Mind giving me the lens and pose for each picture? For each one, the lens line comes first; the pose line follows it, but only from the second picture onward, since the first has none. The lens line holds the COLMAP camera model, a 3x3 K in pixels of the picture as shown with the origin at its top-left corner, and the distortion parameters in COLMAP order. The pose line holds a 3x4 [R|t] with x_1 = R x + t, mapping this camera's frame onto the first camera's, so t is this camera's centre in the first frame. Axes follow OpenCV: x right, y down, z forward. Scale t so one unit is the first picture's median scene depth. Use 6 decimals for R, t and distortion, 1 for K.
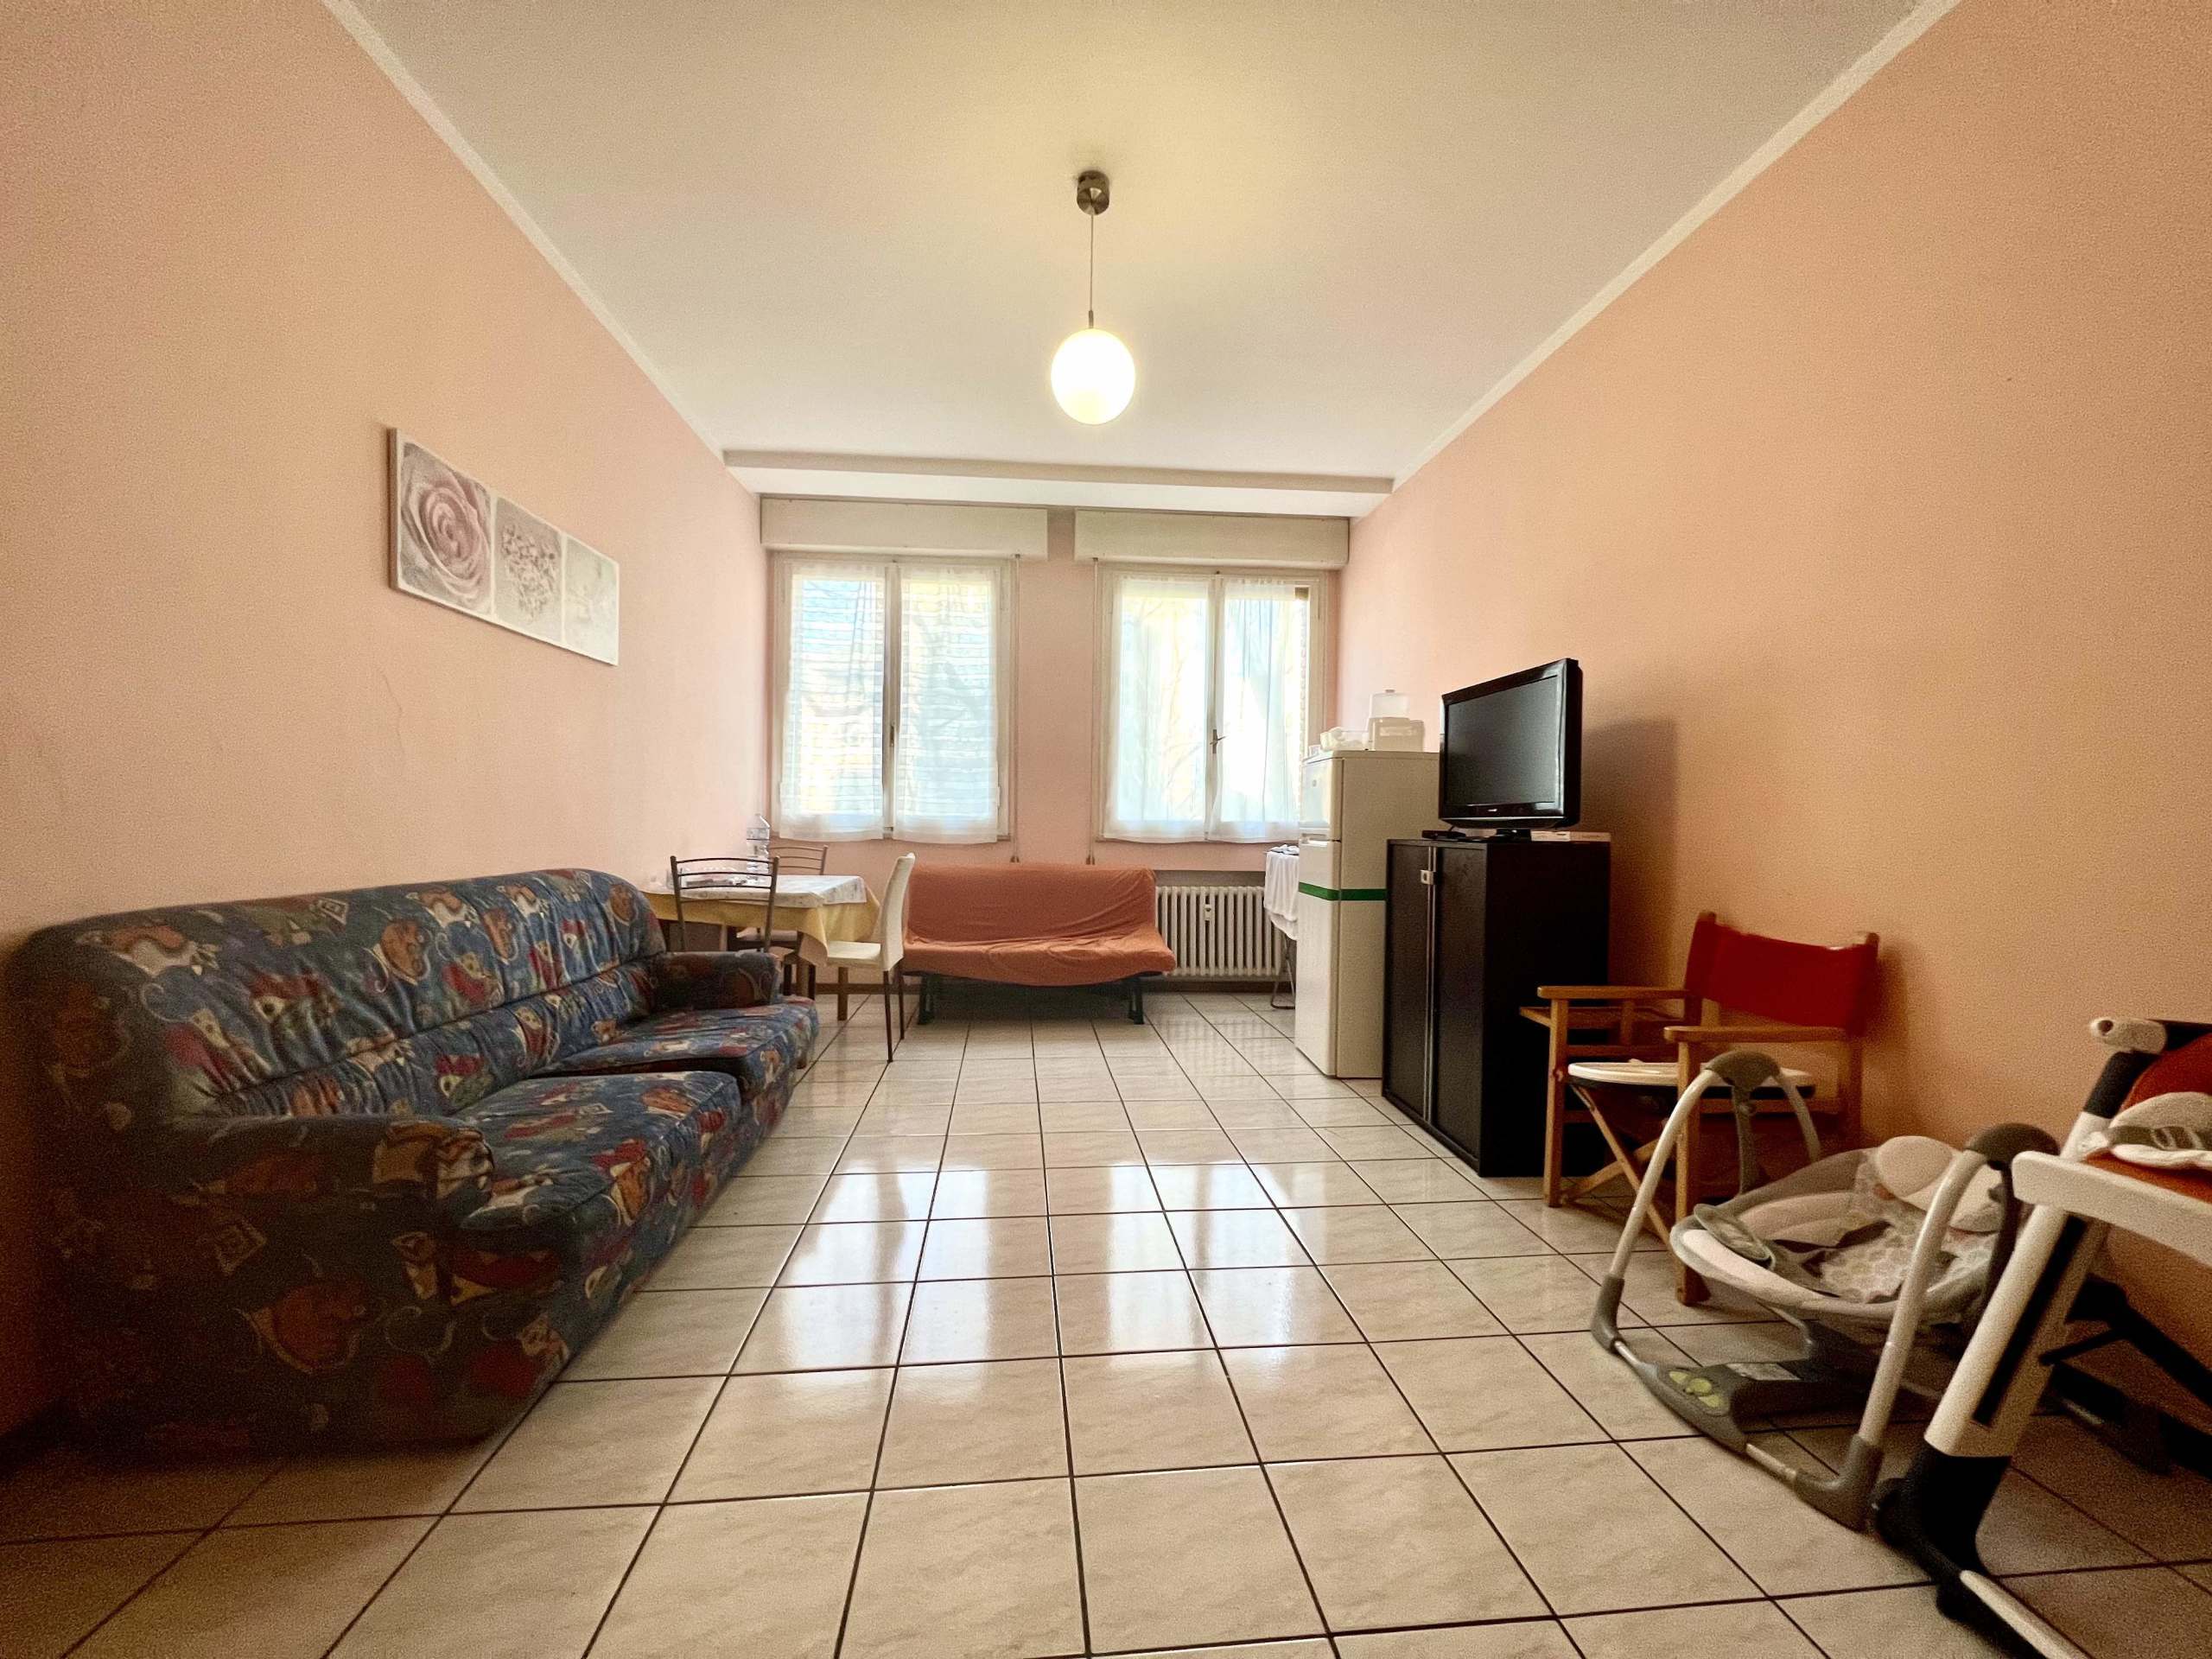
lens RADIAL K [[881.9, 0, 1108.9], [0, 881.9, 827.7], [0, 0, 1]] dist [0.000871, -0.000223]
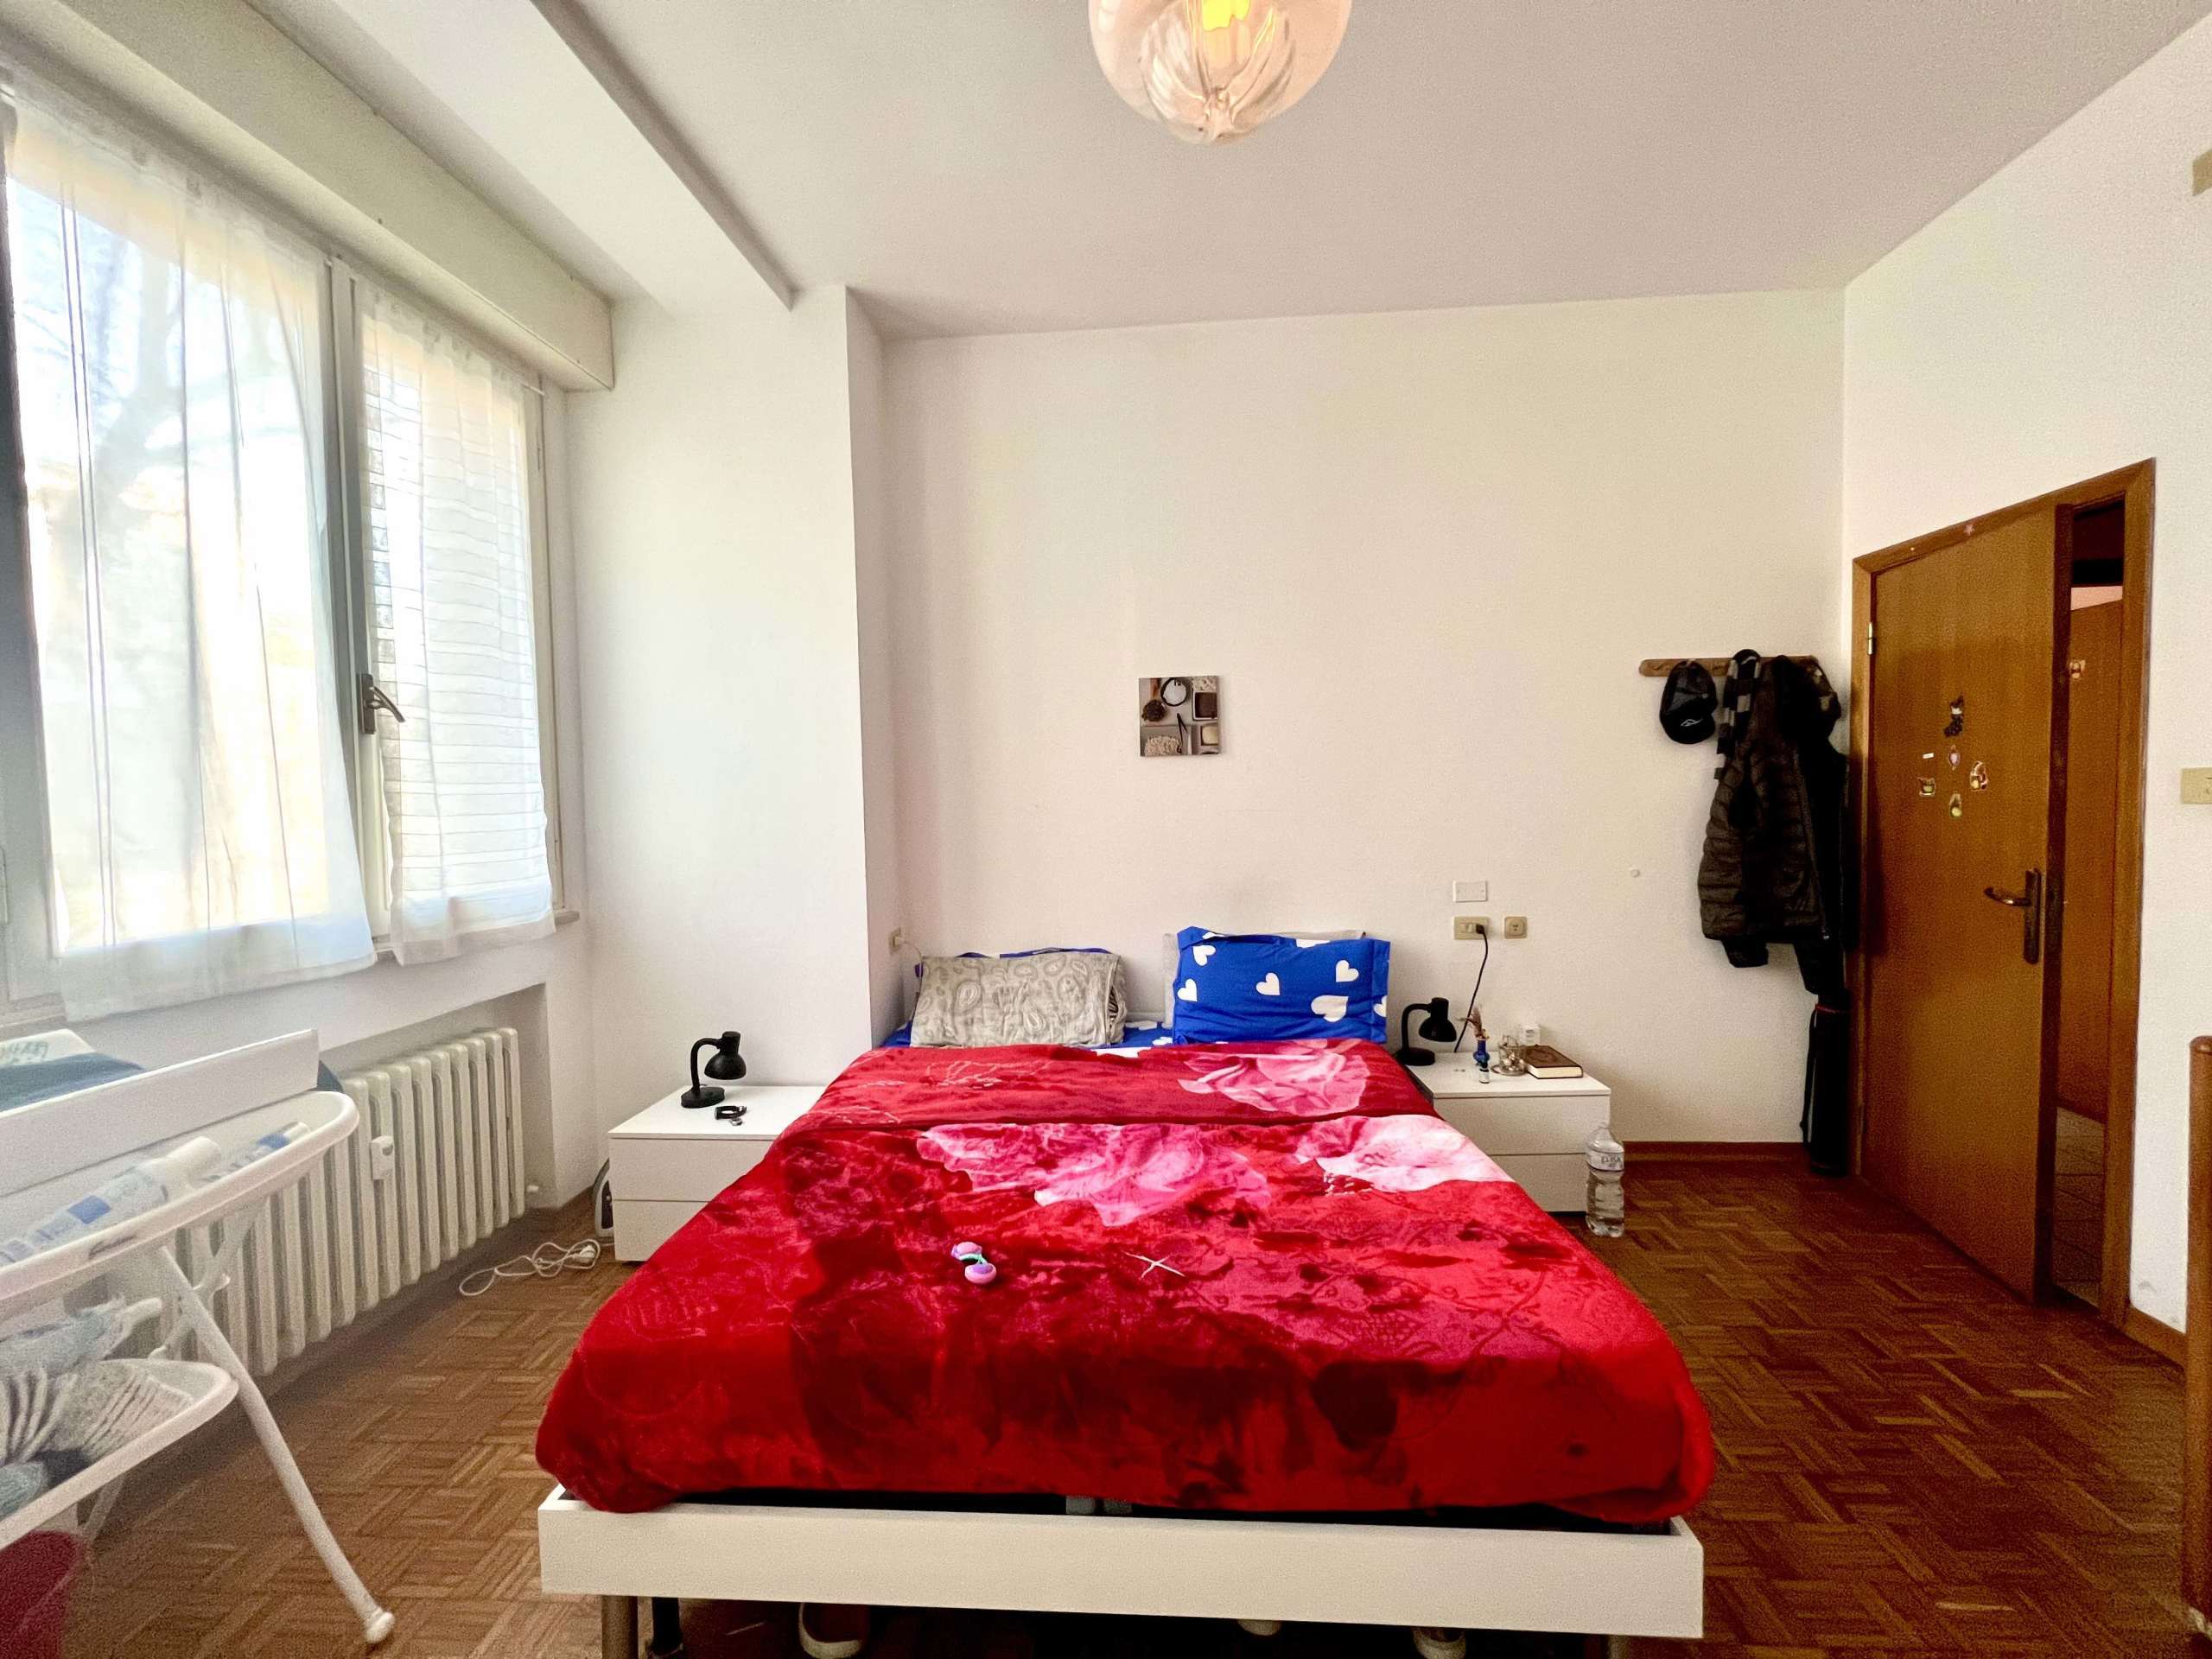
lens RADIAL K [[880.3, 0, 1105.6], [0, 880.3, 826.9], [0, 0, 1]] dist [-0.000676, 0.000023]
pose [[0.169906, -0.056246, 0.983854, -0.437504], [0.027861, 0.998245, 0.052257, -0.114173], [-0.985066, 0.018533, 0.171175, 1.297028]]
